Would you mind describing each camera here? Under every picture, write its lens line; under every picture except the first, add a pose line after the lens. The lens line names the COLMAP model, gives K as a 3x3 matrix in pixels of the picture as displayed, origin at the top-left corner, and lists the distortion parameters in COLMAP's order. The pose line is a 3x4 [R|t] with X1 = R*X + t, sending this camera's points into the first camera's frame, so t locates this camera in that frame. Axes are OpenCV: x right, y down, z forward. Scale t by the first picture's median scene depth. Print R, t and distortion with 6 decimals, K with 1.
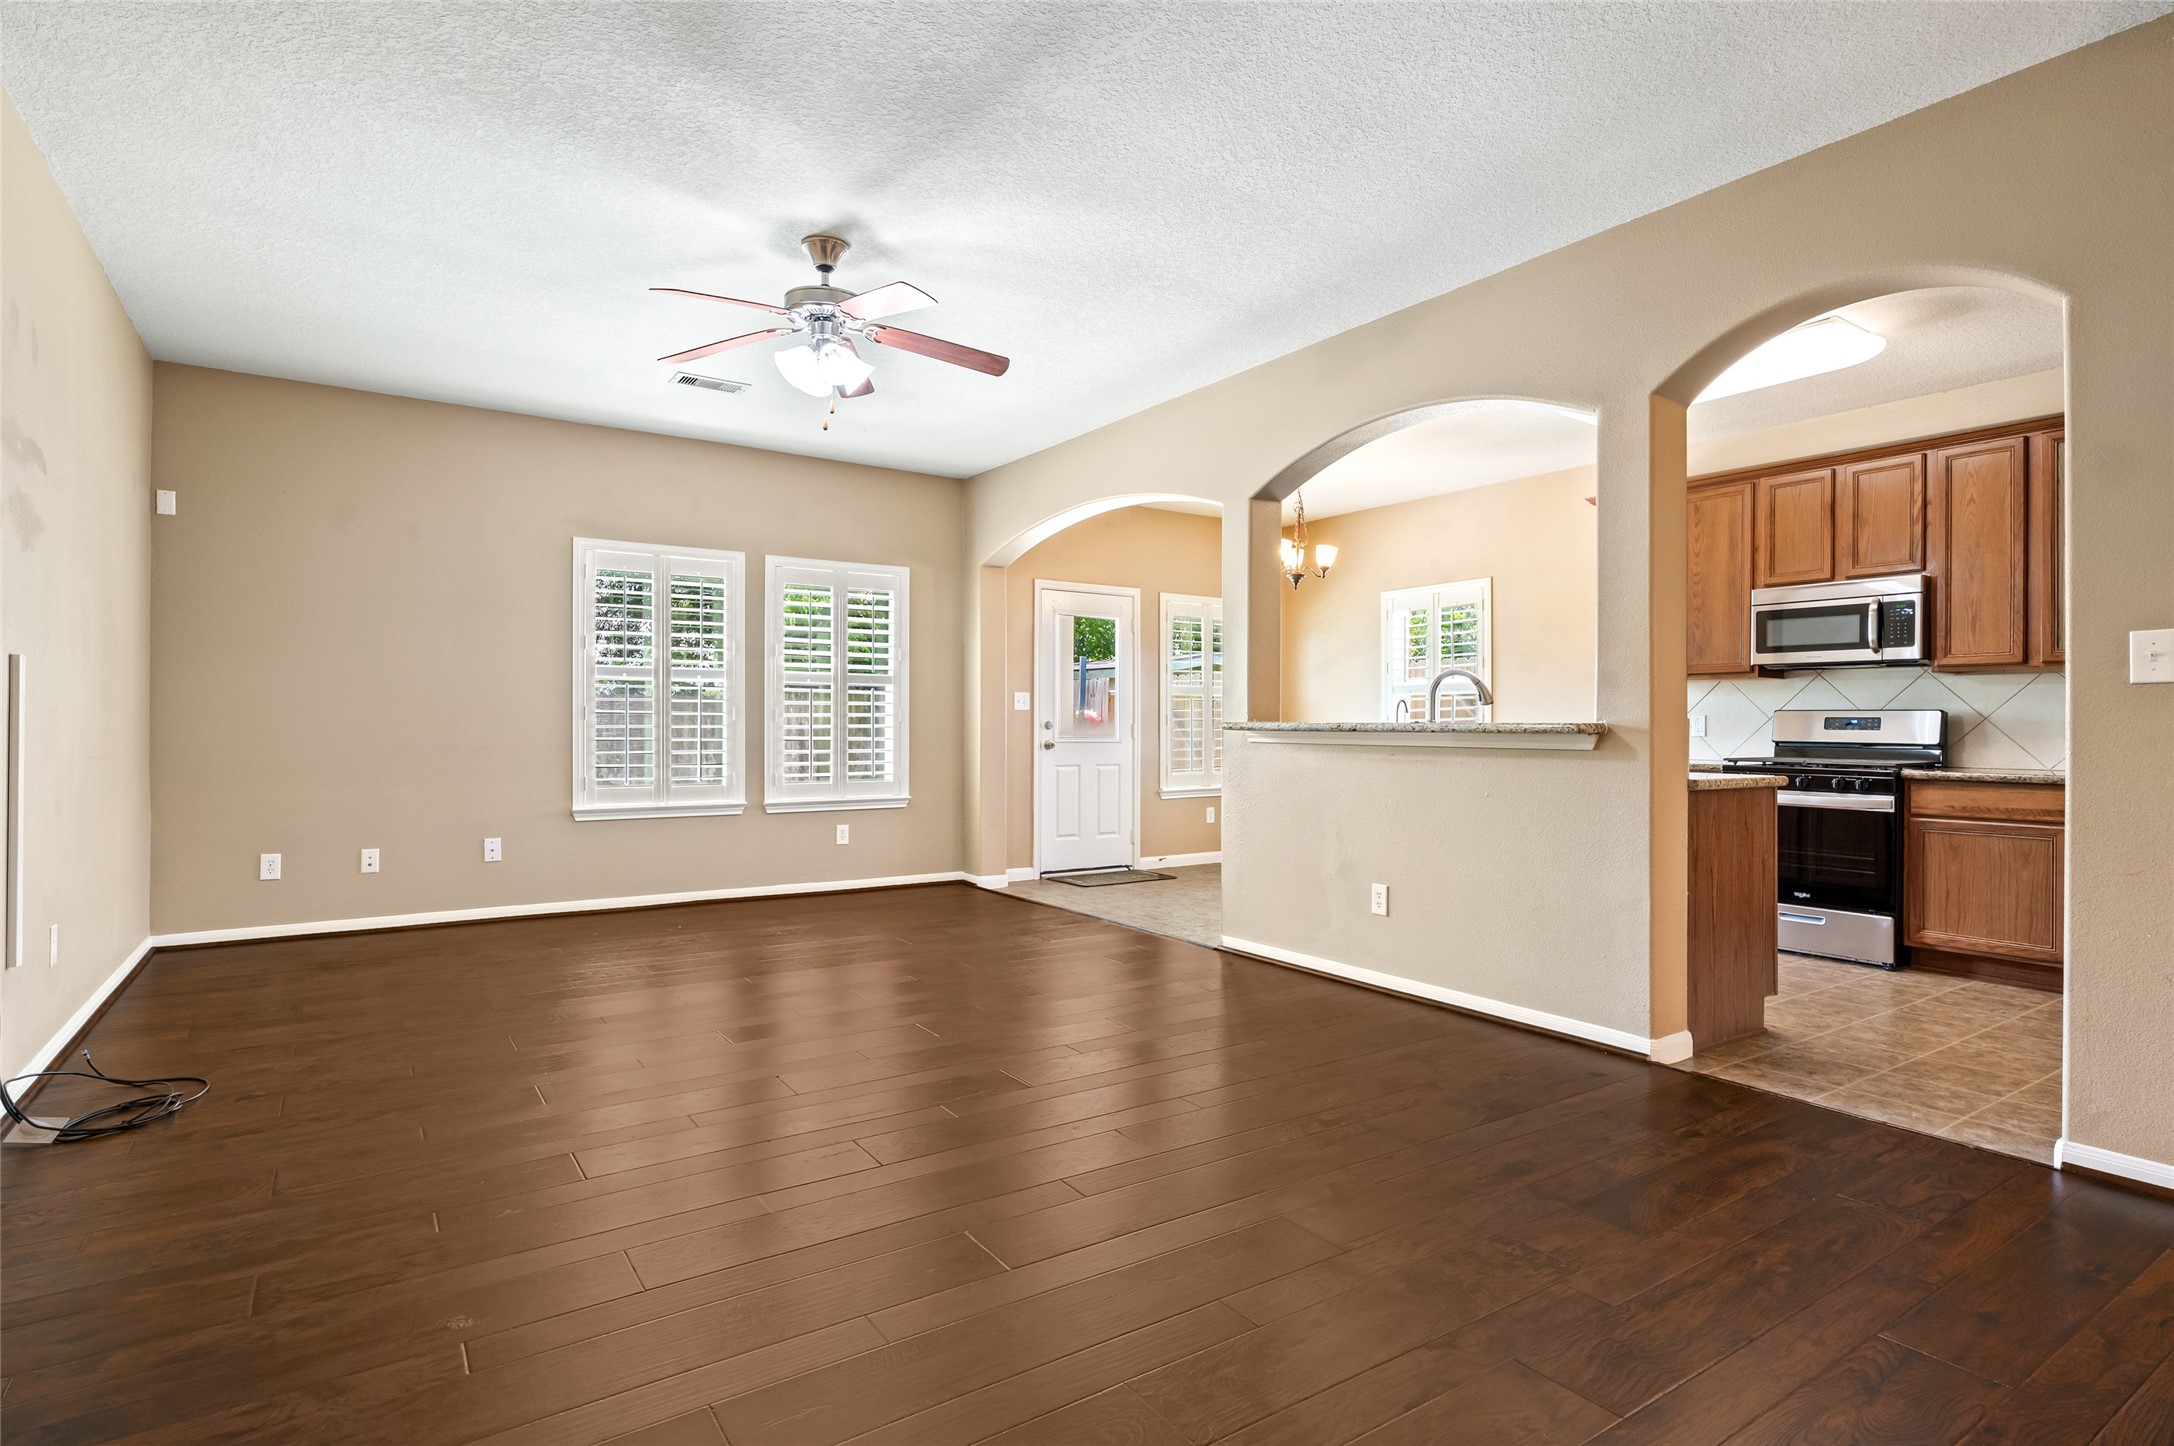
lens RADIAL K [[1115.2, 0, 1087.1], [0, 1115.2, 733.9], [0, 0, 1]] dist [-0.001085, 0.000139]
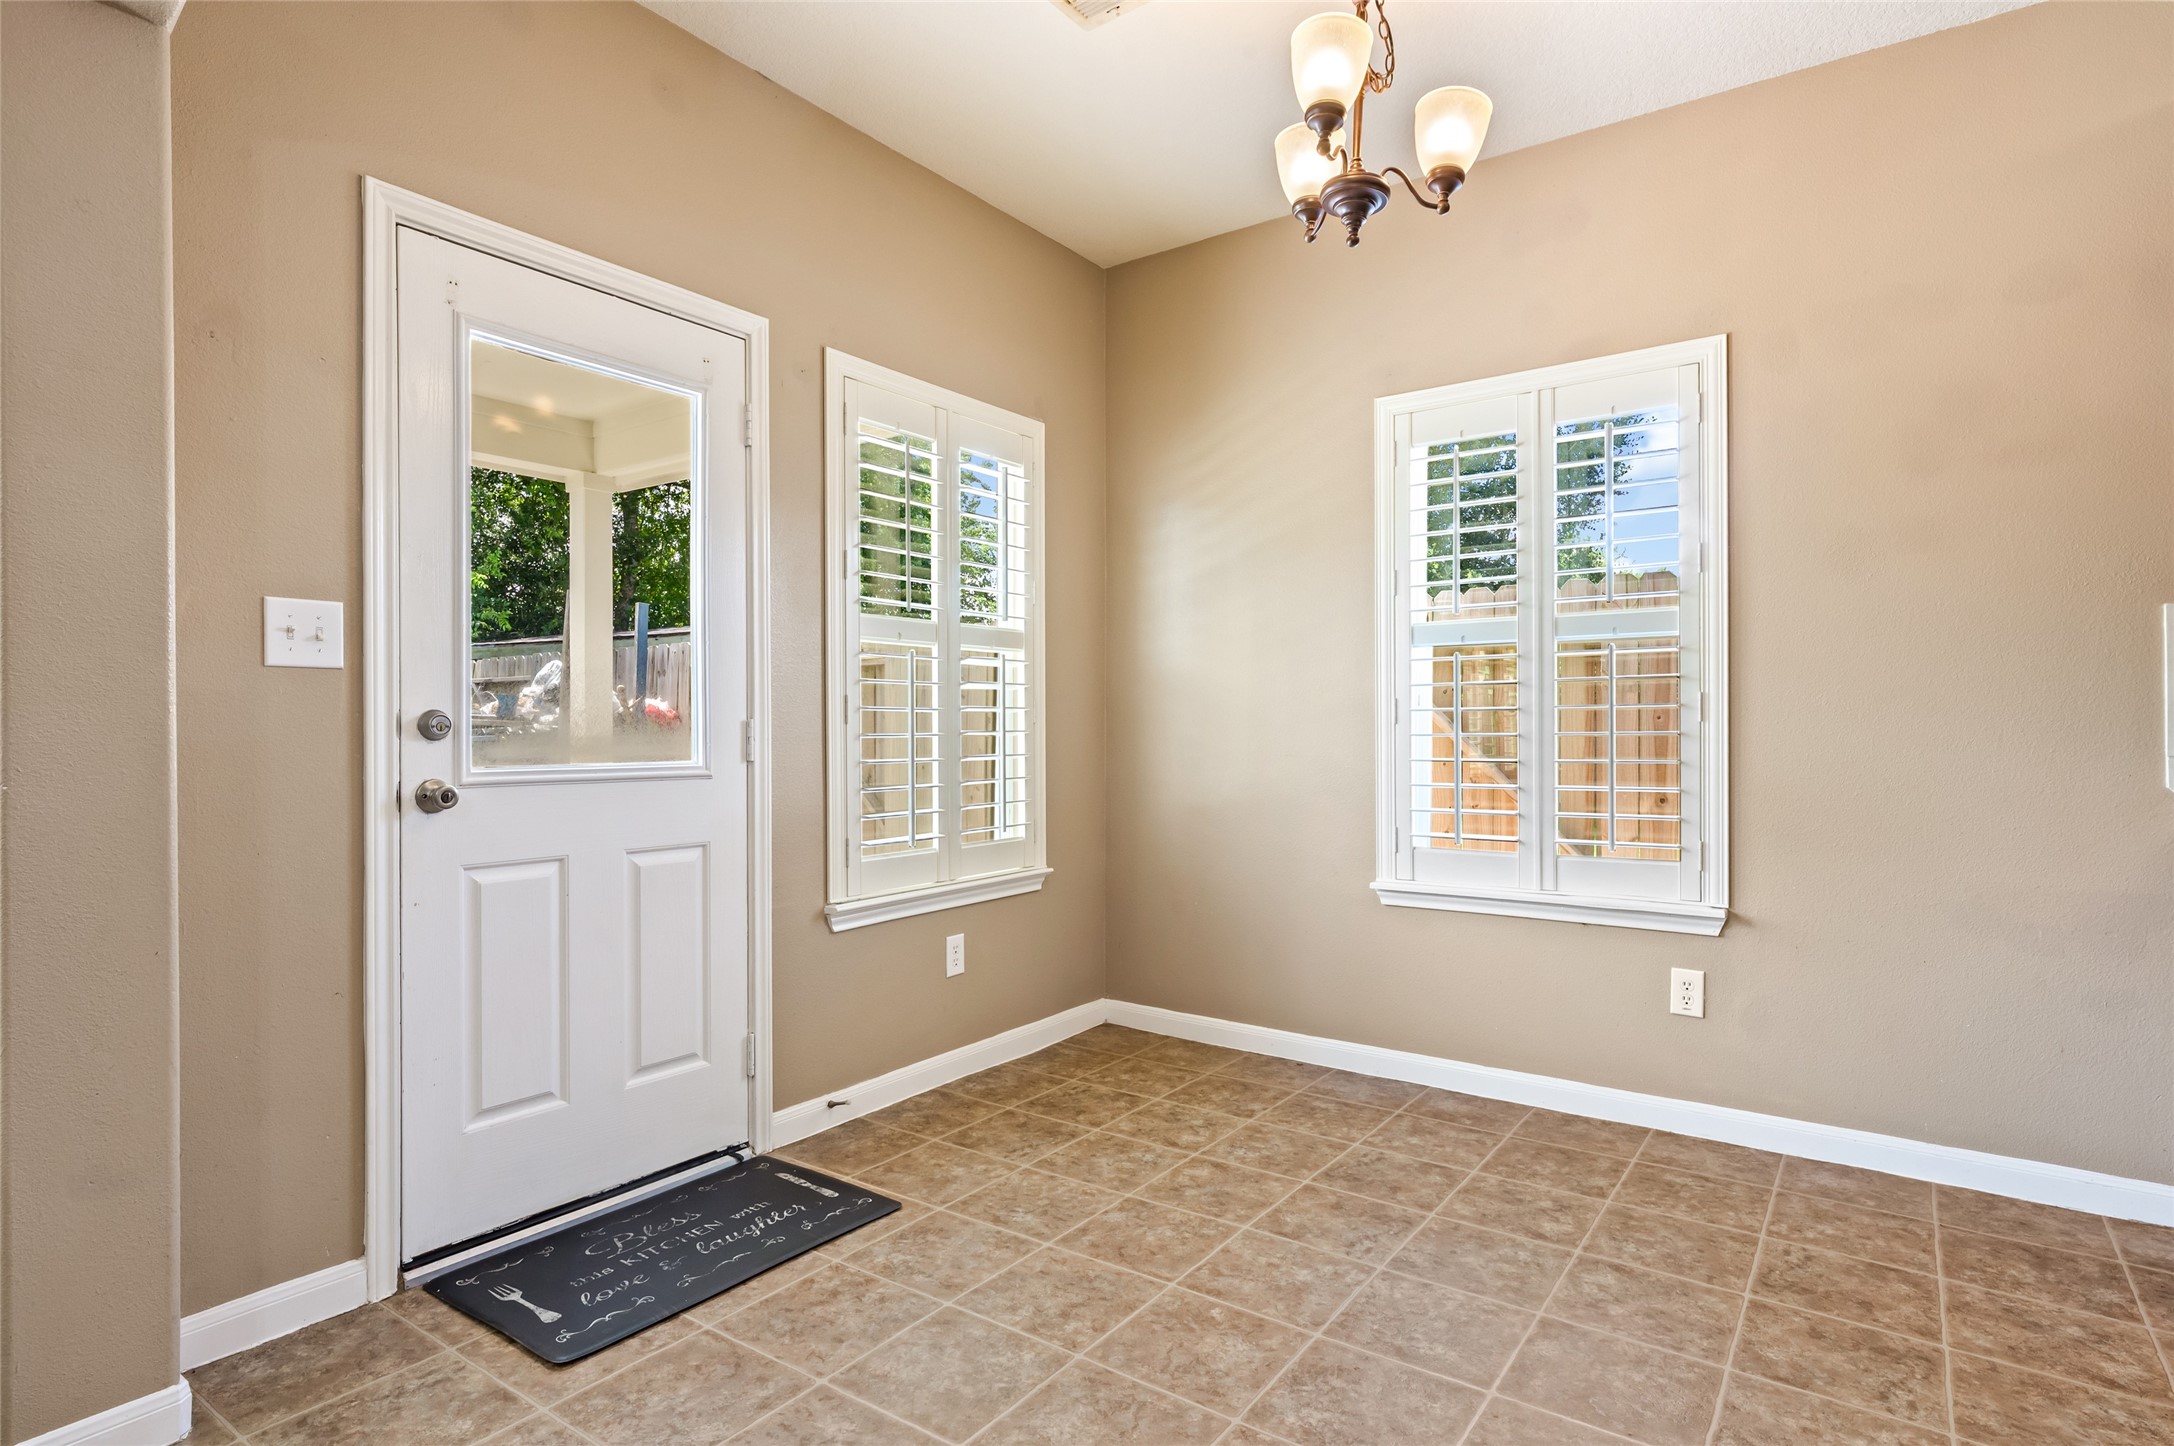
lens RADIAL K [[1115.2, 0, 1087.1], [0, 1115.2, 733.9], [0, 0, 1]] dist [-0.001085, 0.000139]
pose [[0.939395, -0.006193, 0.342780, 0.021967], [0.006555, 0.999979, 0.000103, -0.004268], [-0.342773, 0.002150, 0.939416, 0.650889]]
